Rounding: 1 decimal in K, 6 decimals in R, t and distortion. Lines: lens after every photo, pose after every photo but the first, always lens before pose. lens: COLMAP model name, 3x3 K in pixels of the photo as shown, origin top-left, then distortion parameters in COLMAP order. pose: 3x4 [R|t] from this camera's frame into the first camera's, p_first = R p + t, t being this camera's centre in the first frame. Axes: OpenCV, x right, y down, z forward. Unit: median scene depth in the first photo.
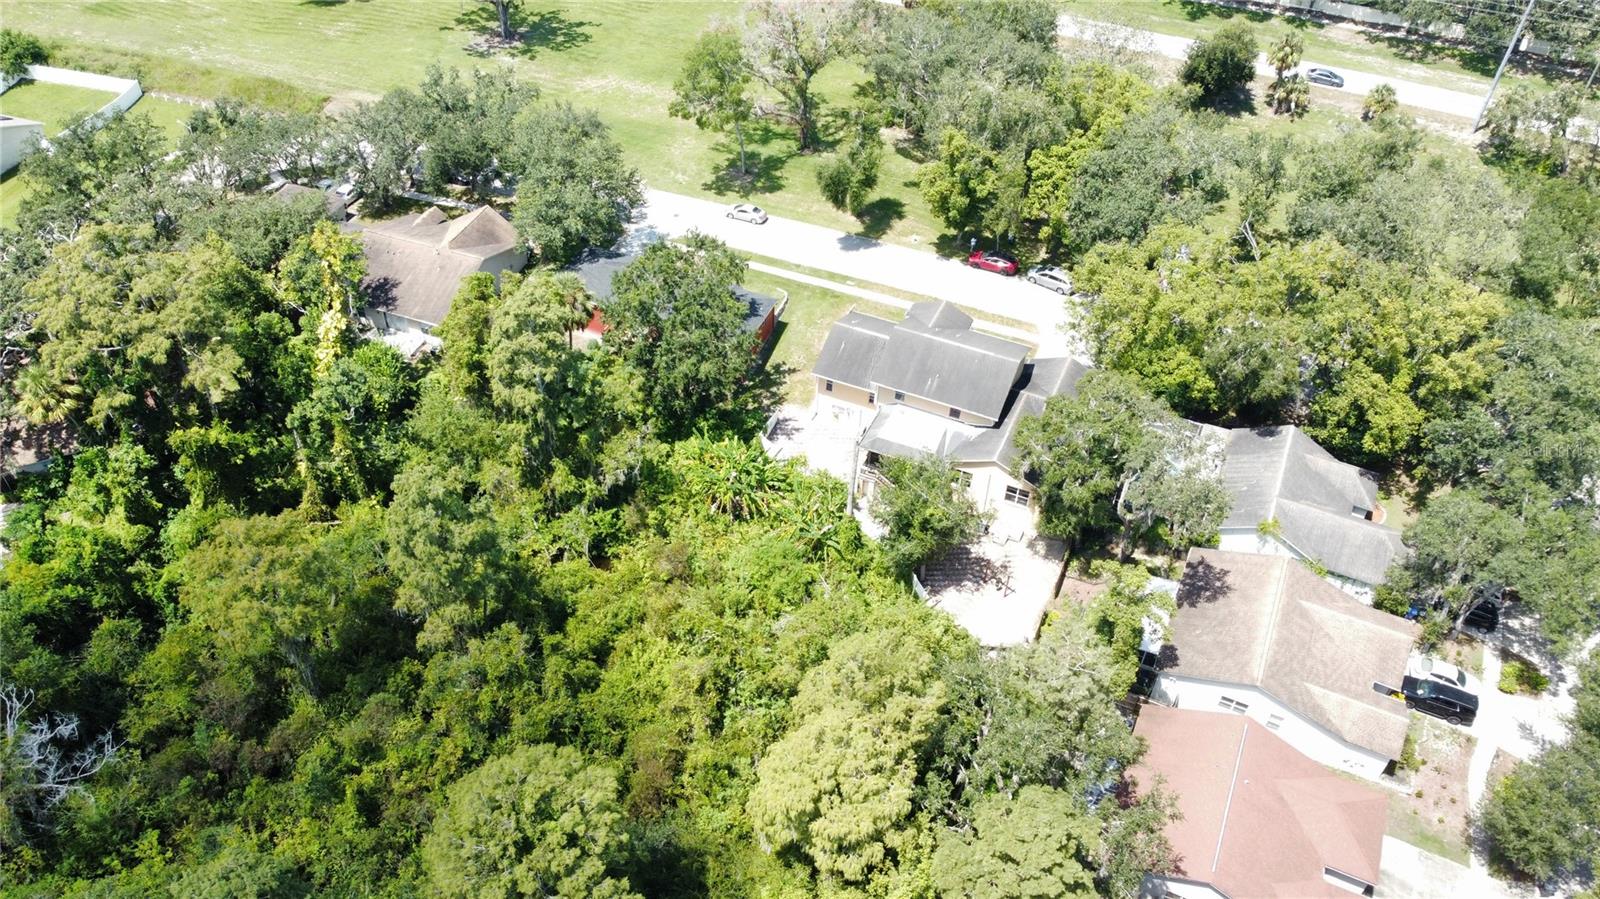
lens RADIAL K [[1212.2, 0, 803.9], [0, 1212.2, 447.1], [0, 0, 1]] dist [-0.009080, 0.004791]
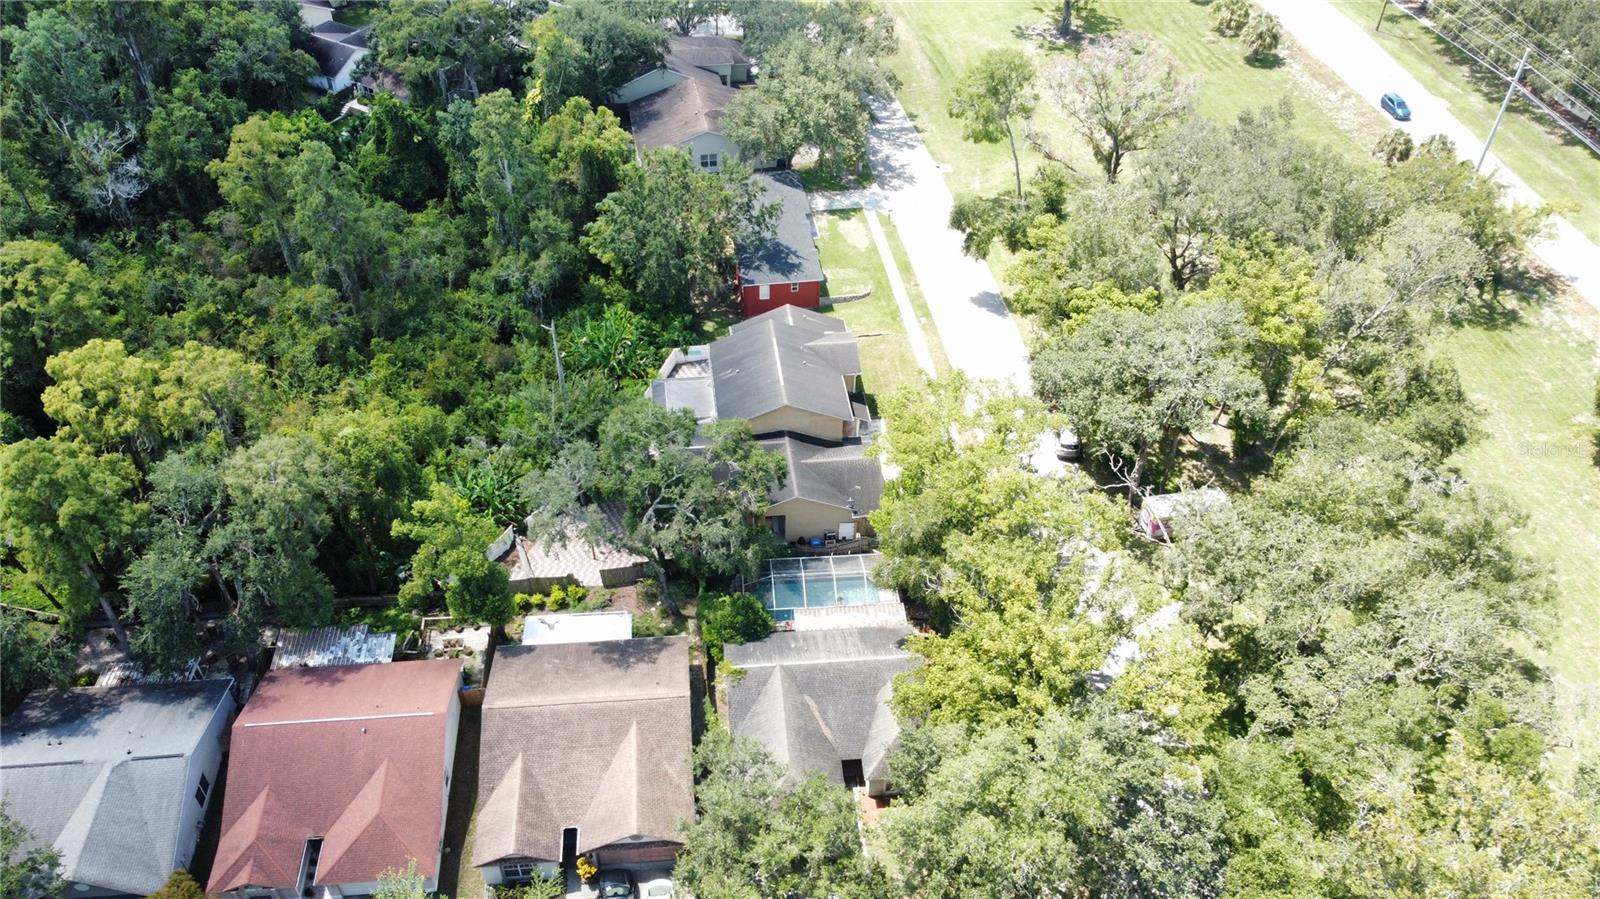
lens RADIAL K [[1212.2, 0, 787.3], [0, 1212.2, 456.1], [0, 0, 1]] dist [-0.009080, 0.004791]
pose [[0.506212, 0.562368, -0.653828, 0.827468], [-0.580503, 0.782866, 0.223914, -0.253194], [0.637782, 0.266201, 0.722753, 0.347184]]
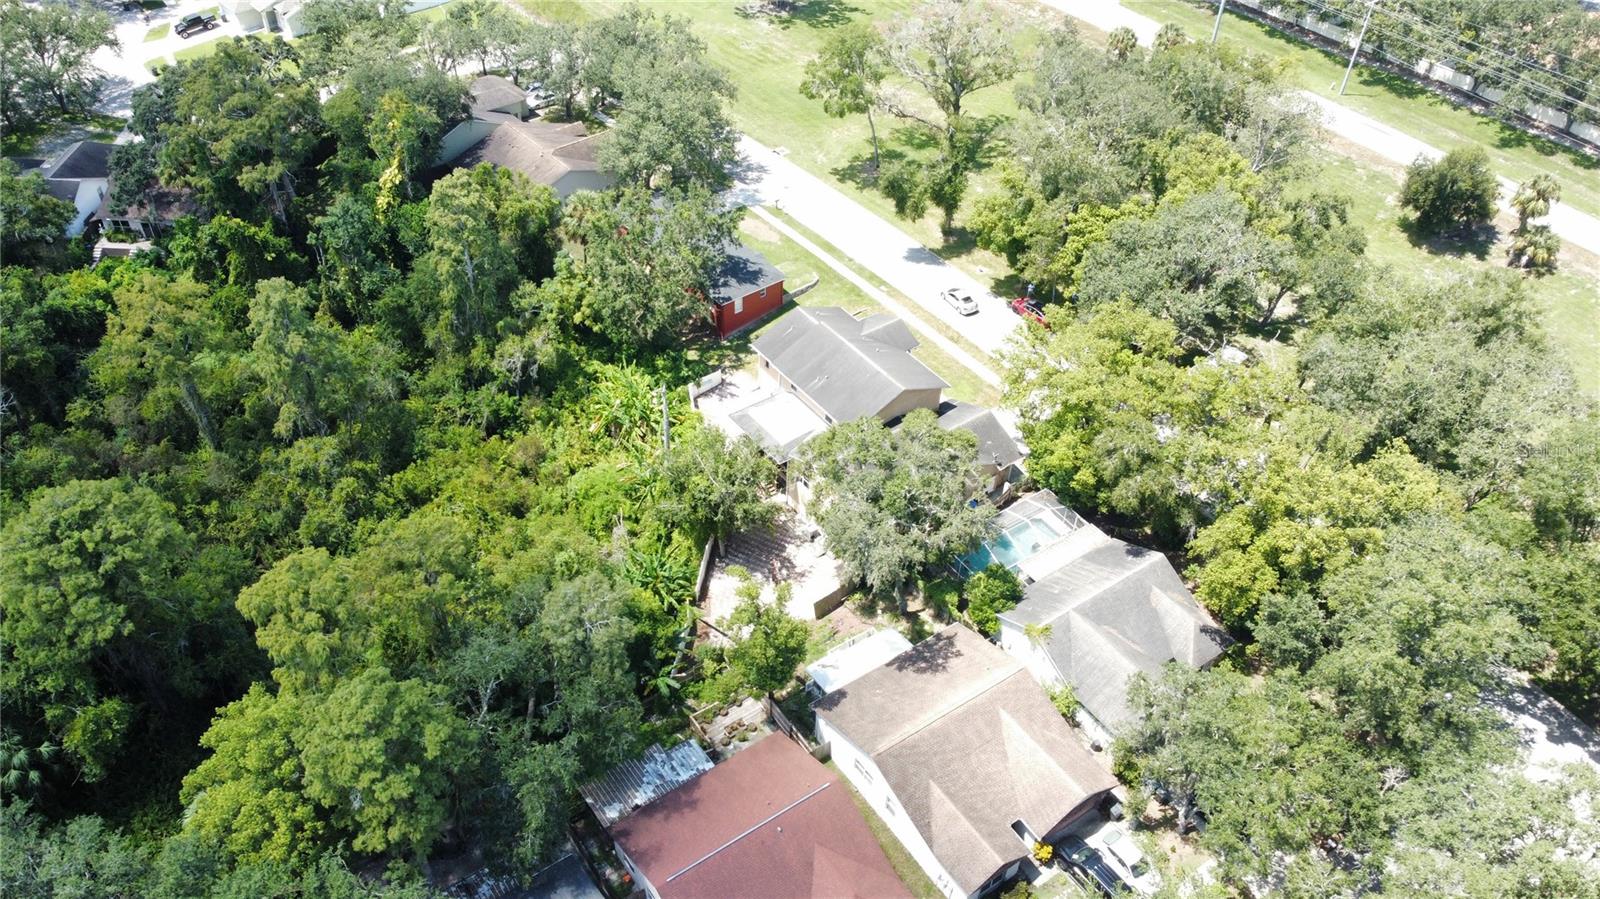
lens RADIAL K [[1212.2, 0, 799.9], [0, 1212.2, 448.0], [0, 0, 1]] dist [-0.009080, 0.004791]
pose [[0.867605, 0.330020, -0.371953, 0.491835], [-0.337443, 0.940168, 0.047067, -0.044183], [0.365232, 0.084678, 0.927057, 0.073708]]
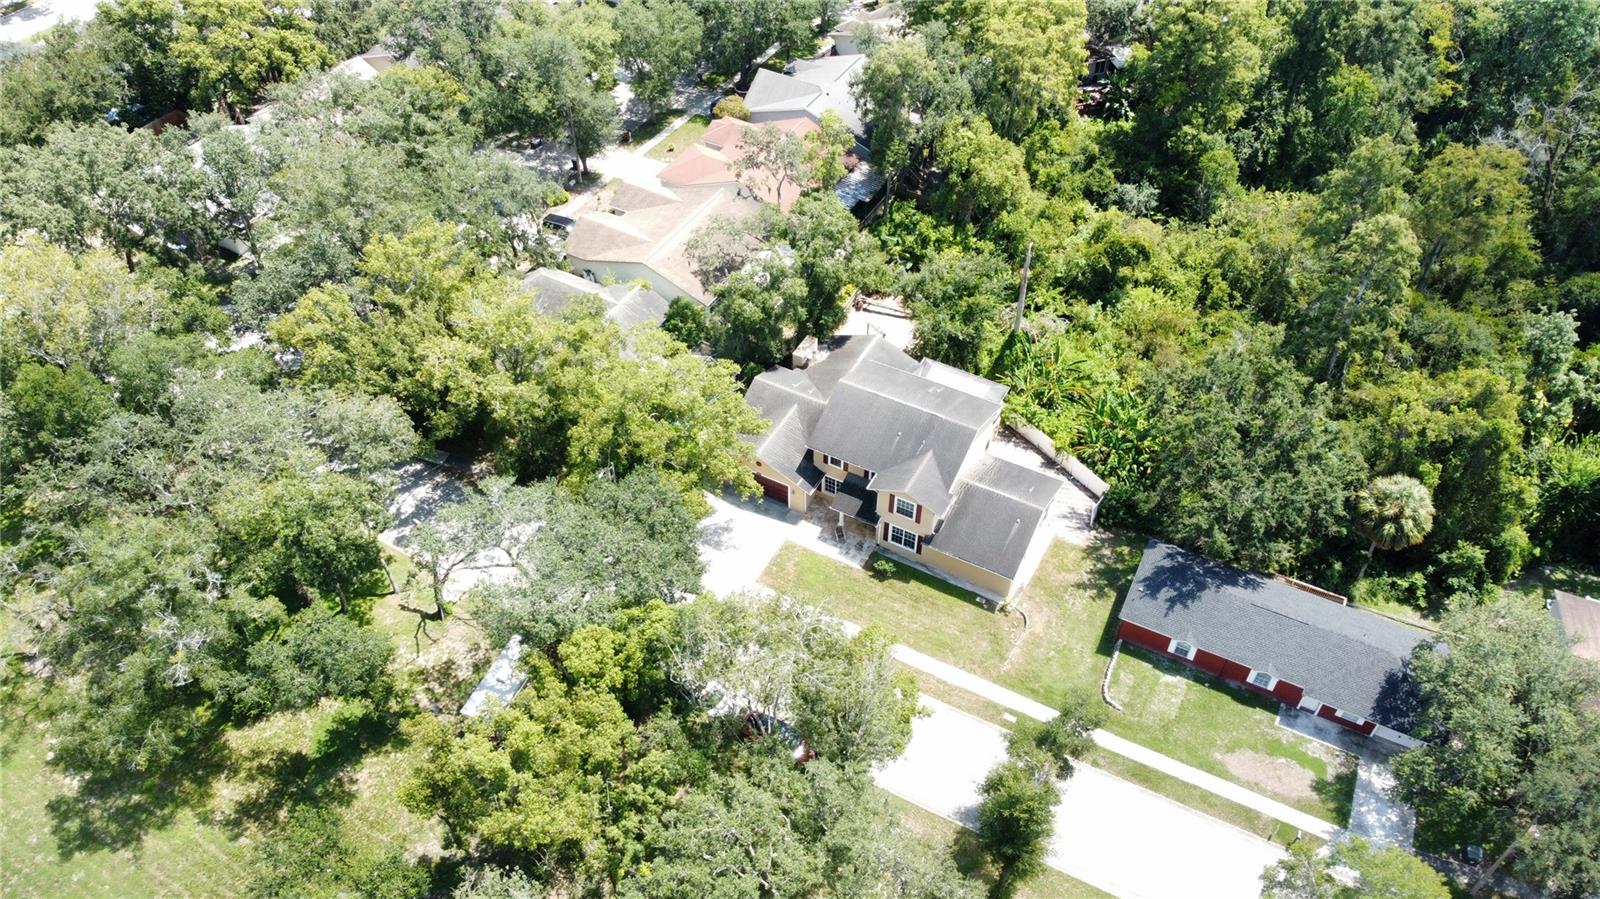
lens RADIAL K [[1212.2, 0, 801.0], [0, 1212.2, 450.7], [0, 0, 1]] dist [-0.009080, 0.004791]
pose [[-0.996030, -0.080433, 0.038139, 0.168741], [0.036300, 0.024213, 0.999048, -0.990433], [-0.081280, 0.996466, -0.021197, 1.101863]]
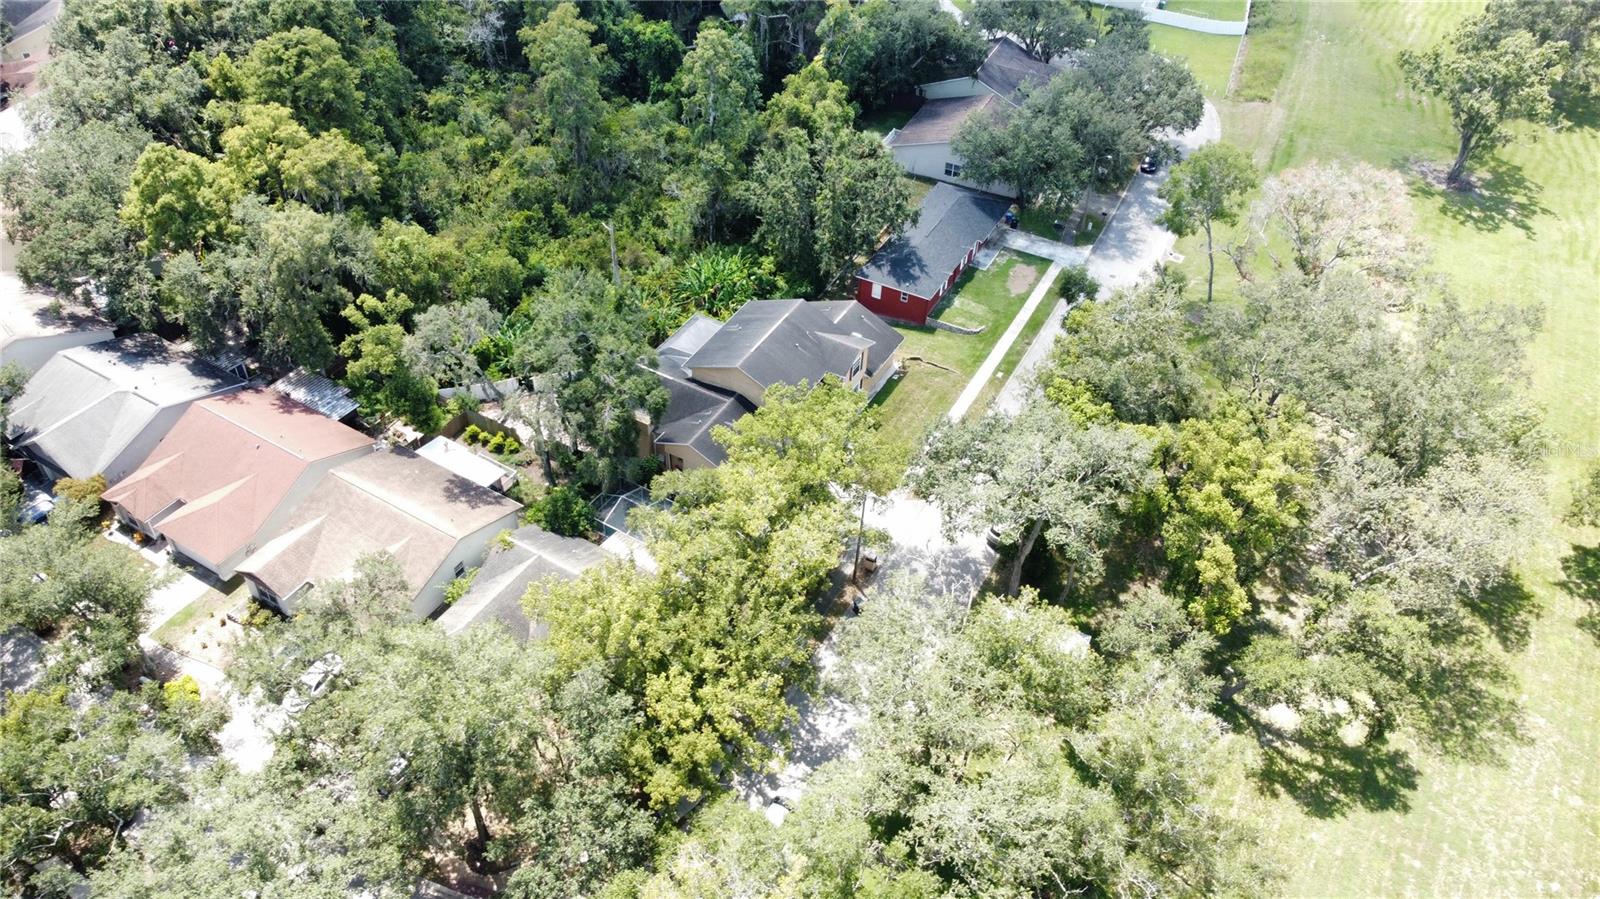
lens RADIAL K [[1212.2, 0, 793.7], [0, 1212.2, 444.8], [0, 0, 1]] dist [-0.009080, 0.004791]
pose [[-0.098125, 0.635568, -0.765784, 0.981061], [-0.701271, 0.501824, 0.506352, -0.577675], [0.706110, 0.586708, 0.396464, 0.701821]]
